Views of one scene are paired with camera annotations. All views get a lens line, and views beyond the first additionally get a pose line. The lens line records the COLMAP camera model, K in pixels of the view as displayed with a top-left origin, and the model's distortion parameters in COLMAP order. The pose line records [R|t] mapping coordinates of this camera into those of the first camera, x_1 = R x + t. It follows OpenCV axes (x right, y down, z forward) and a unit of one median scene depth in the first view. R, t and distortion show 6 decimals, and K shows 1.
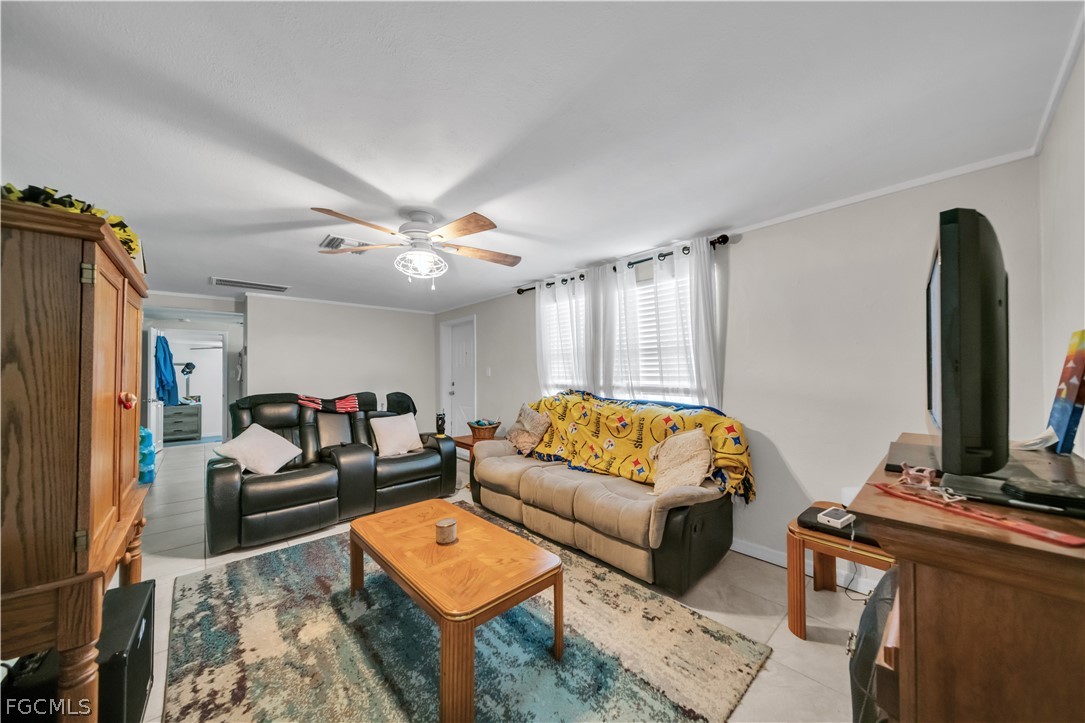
lens RADIAL K [[375.8, 0, 542.2], [0, 375.8, 367.3], [0, 0, 1]] dist [0.001702, 0.000242]
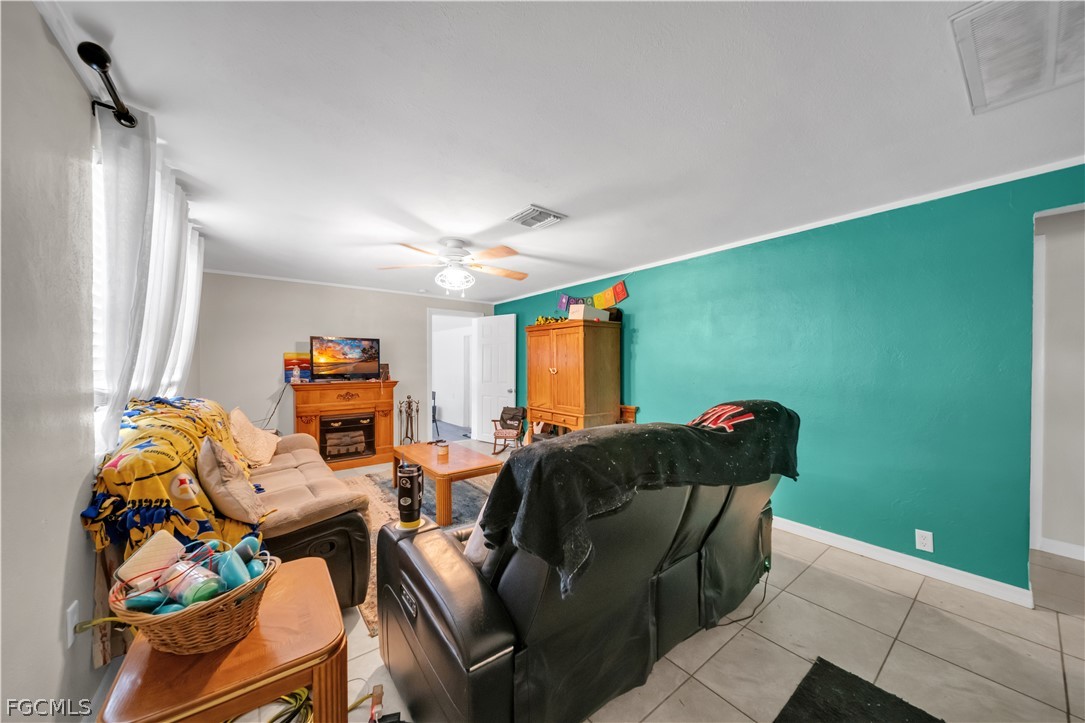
lens RADIAL K [[375.8, 0, 546.4], [0, 375.8, 364.4], [0, 0, 1]] dist [0.001702, 0.000242]
pose [[-0.997010, 0.010527, 0.076557, -0.829115], [0.009994, 0.999923, -0.007345, 0.048883], [-0.076628, -0.006558, -0.997038, 2.572252]]
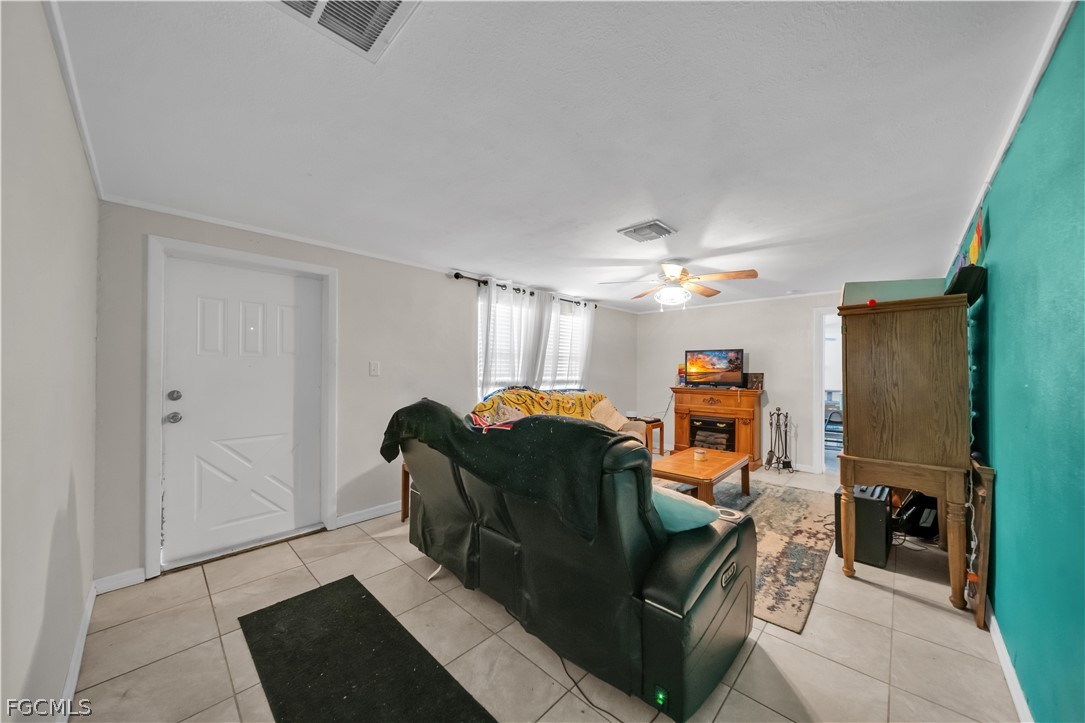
lens RADIAL K [[375.8, 0, 547.1], [0, 375.8, 367.7], [0, 0, 1]] dist [0.001702, 0.000242]
pose [[-0.082522, 0.018283, 0.996422, -1.924495], [-0.014114, 0.999710, -0.019512, 0.046960], [-0.996489, -0.015673, -0.082240, 1.791350]]
